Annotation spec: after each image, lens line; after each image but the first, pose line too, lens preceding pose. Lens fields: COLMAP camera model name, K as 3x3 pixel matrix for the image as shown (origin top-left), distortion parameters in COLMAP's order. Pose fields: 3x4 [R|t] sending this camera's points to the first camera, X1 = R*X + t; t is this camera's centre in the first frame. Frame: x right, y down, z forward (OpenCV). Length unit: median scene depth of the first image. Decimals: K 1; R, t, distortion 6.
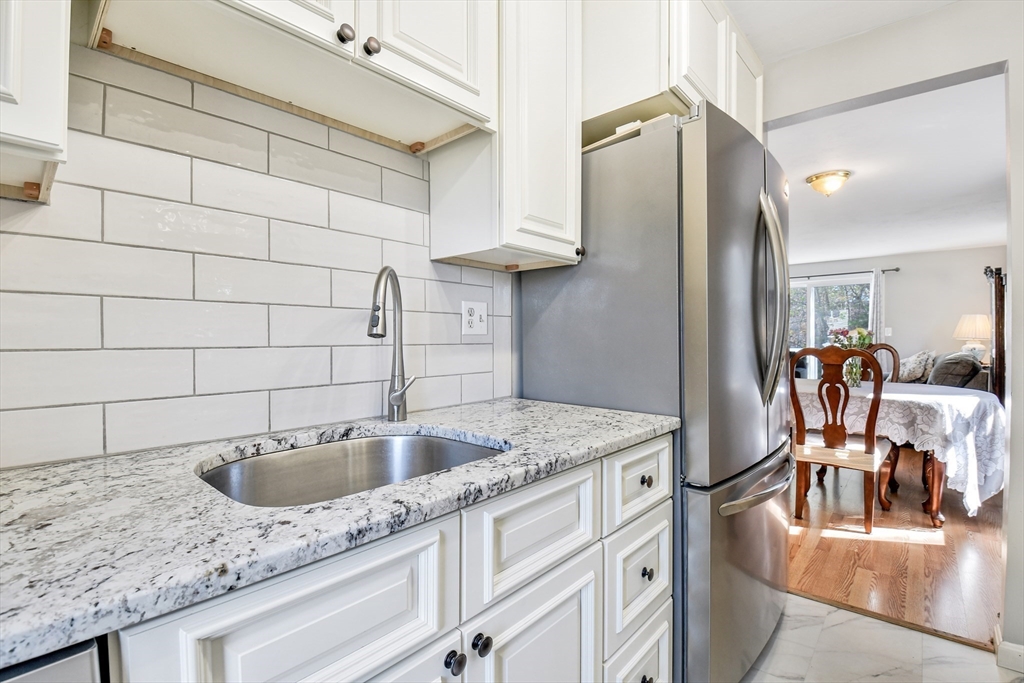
lens RADIAL K [[469.9, 0, 512.0], [0, 469.9, 341.5], [0, 0, 1]] dist [-0.001303, -0.009017]
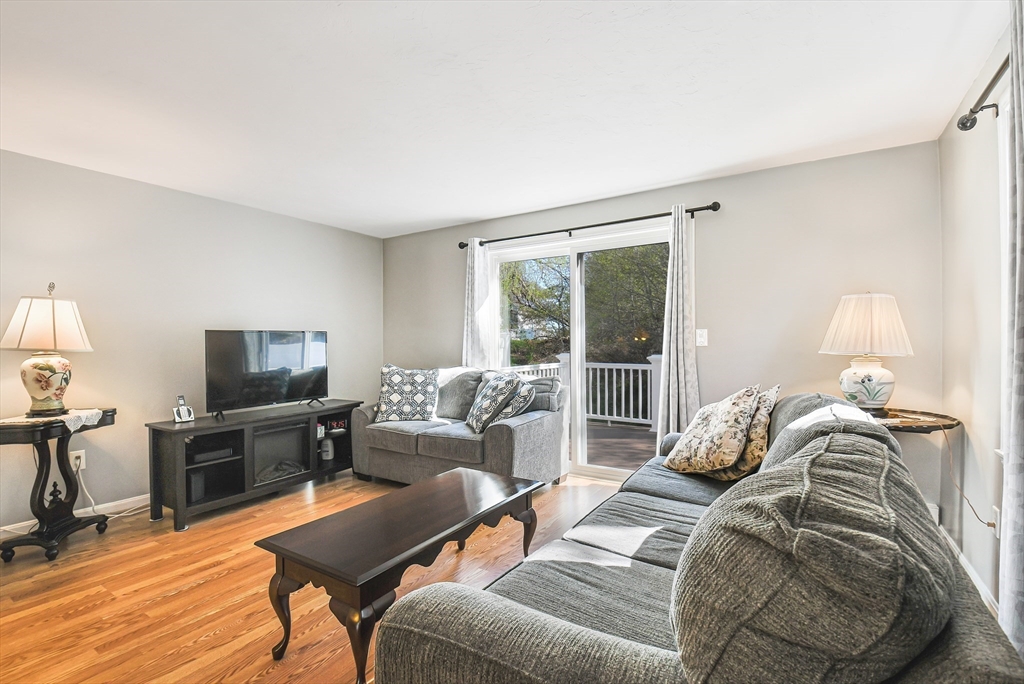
lens RADIAL K [[454.2, 0, 512.0], [0, 454.2, 342.0], [0, 0, 1]] dist [0.002578, -0.020642]
pose [[0.991864, -0.007338, 0.127093, 1.526994], [0.009194, 0.999859, -0.014028, -0.032031], [-0.126972, 0.015082, 0.991792, 1.557843]]
